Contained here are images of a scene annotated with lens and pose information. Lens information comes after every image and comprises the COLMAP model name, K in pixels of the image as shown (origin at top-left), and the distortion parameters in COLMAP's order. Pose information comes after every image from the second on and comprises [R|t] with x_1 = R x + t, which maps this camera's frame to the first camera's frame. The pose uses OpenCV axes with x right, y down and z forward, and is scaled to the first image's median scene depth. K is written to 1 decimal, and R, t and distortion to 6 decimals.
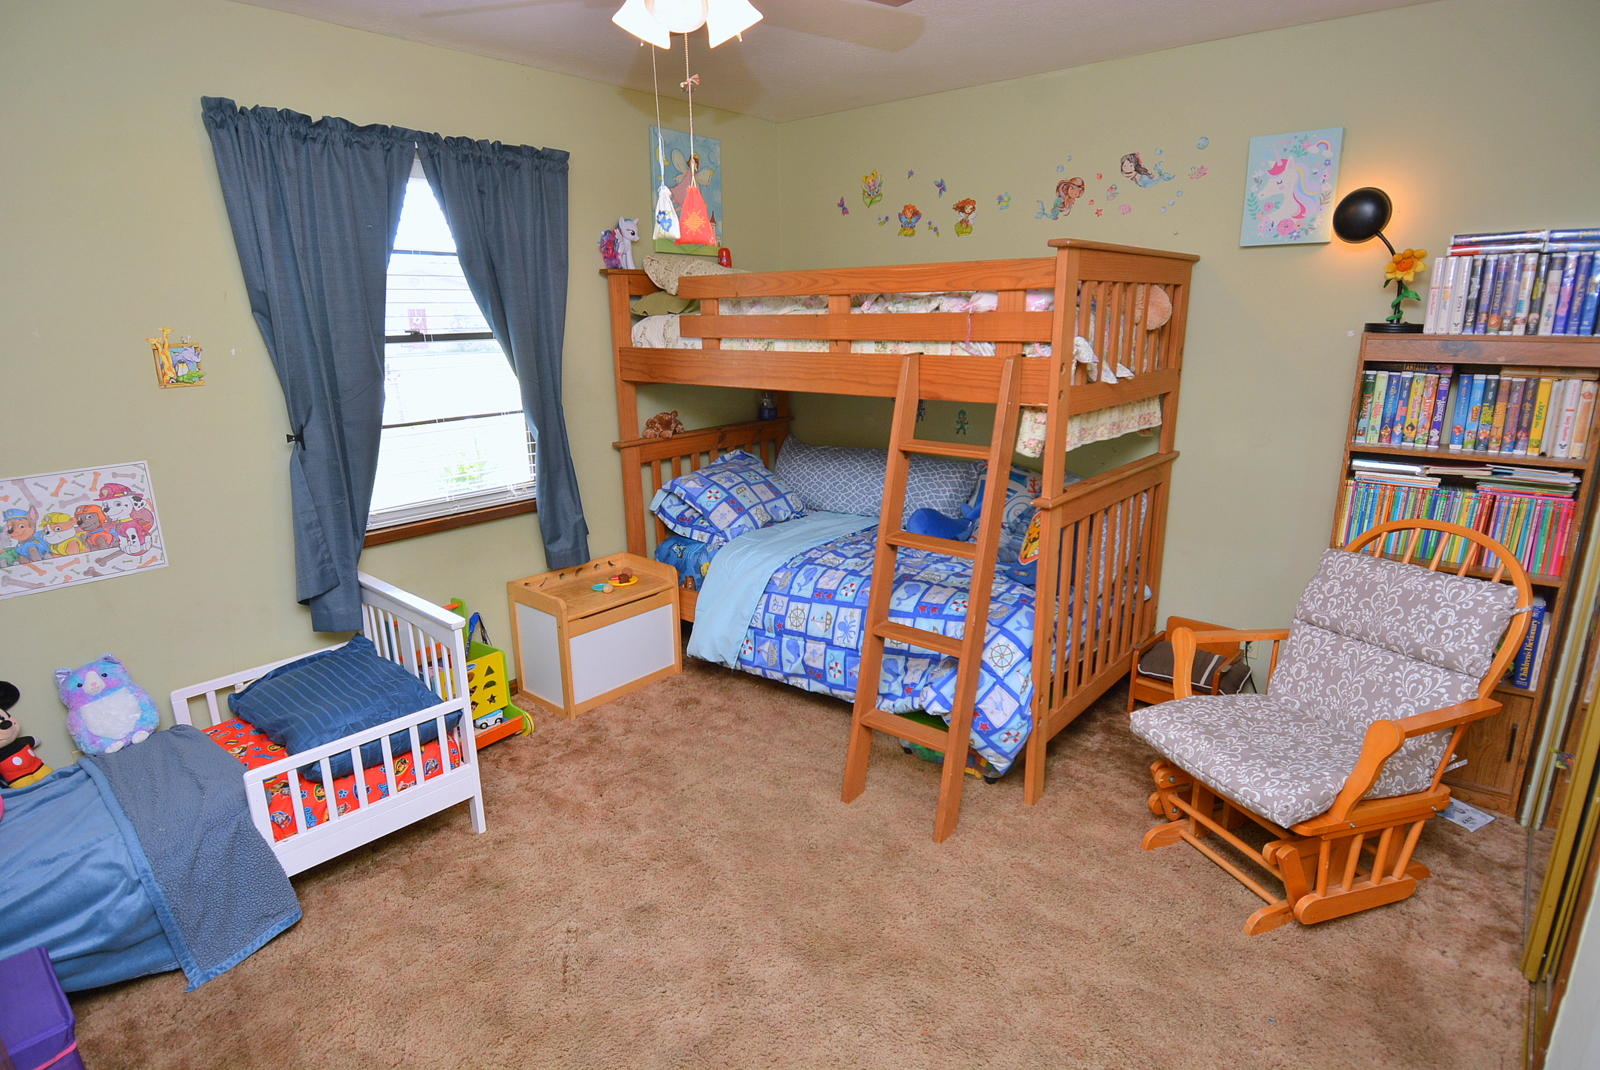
lens RADIAL K [[854.7, 0, 807.1], [0, 854.7, 536.2], [0, 0, 1]] dist [0.023465, -0.034513]
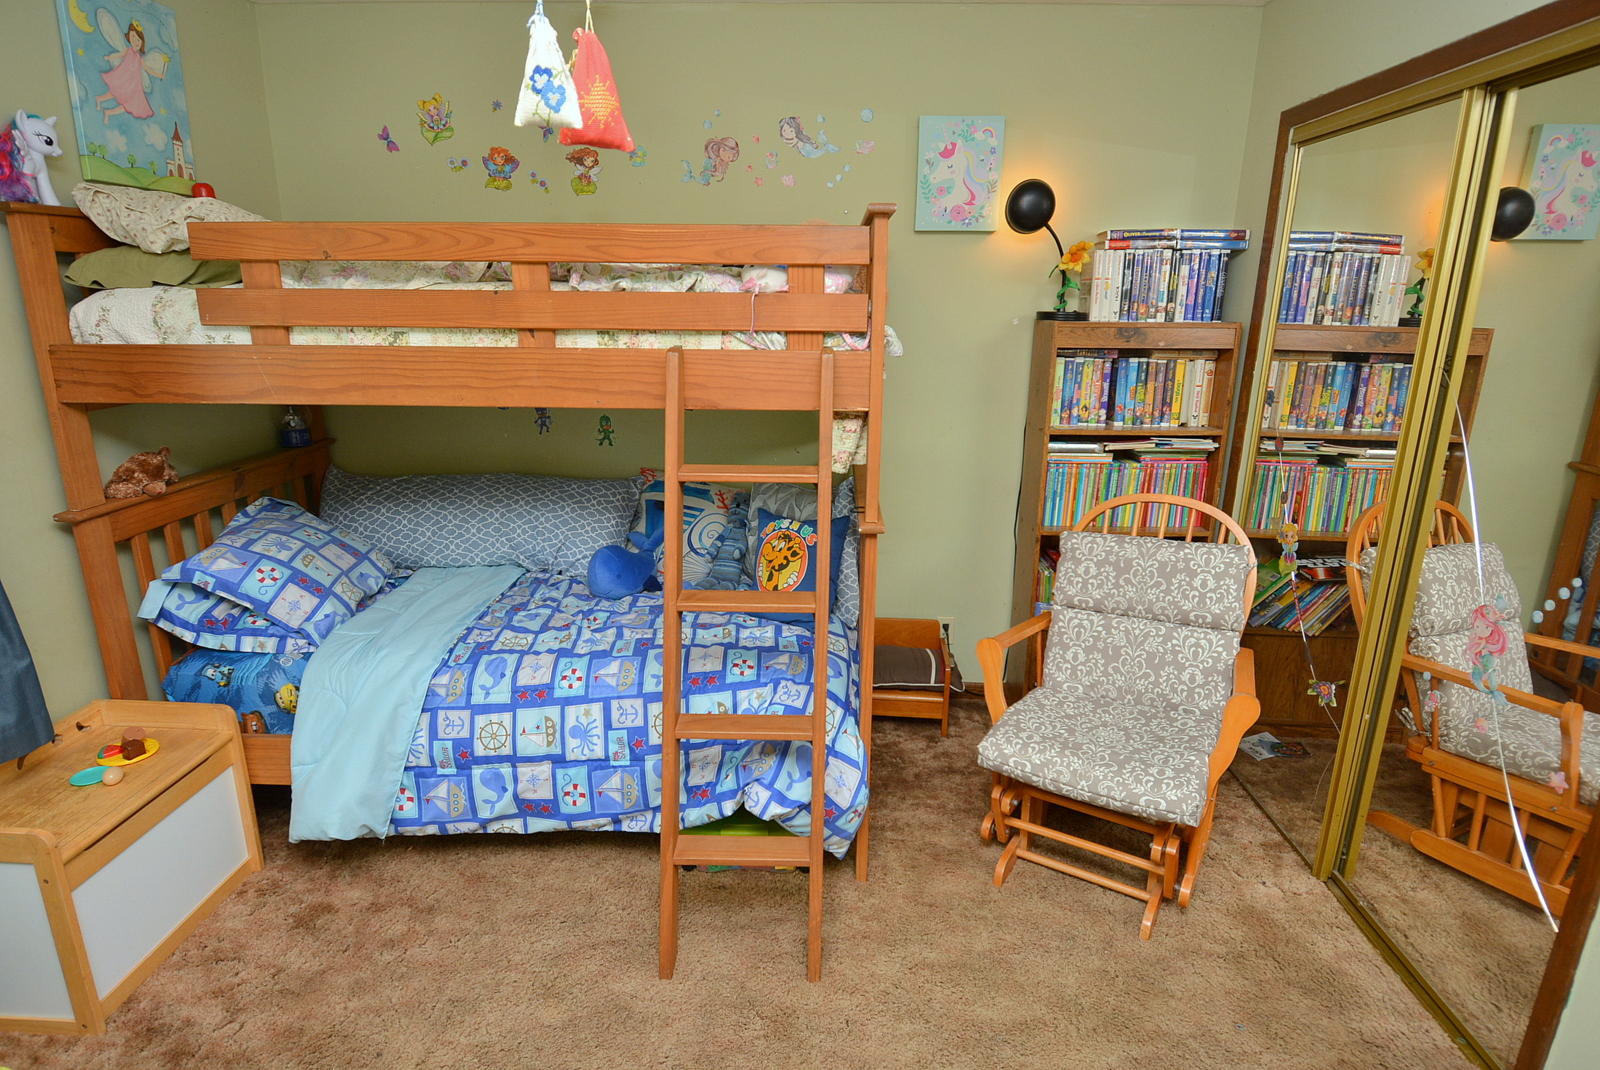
lens RADIAL K [[854.7, 0, 807.1], [0, 854.7, 536.2], [0, 0, 1]] dist [0.023465, -0.034513]
pose [[0.780810, -0.150523, 0.606365, -0.211941], [0.141066, 0.987955, 0.063600, -0.072520], [-0.608634, 0.035878, 0.792639, 0.304275]]
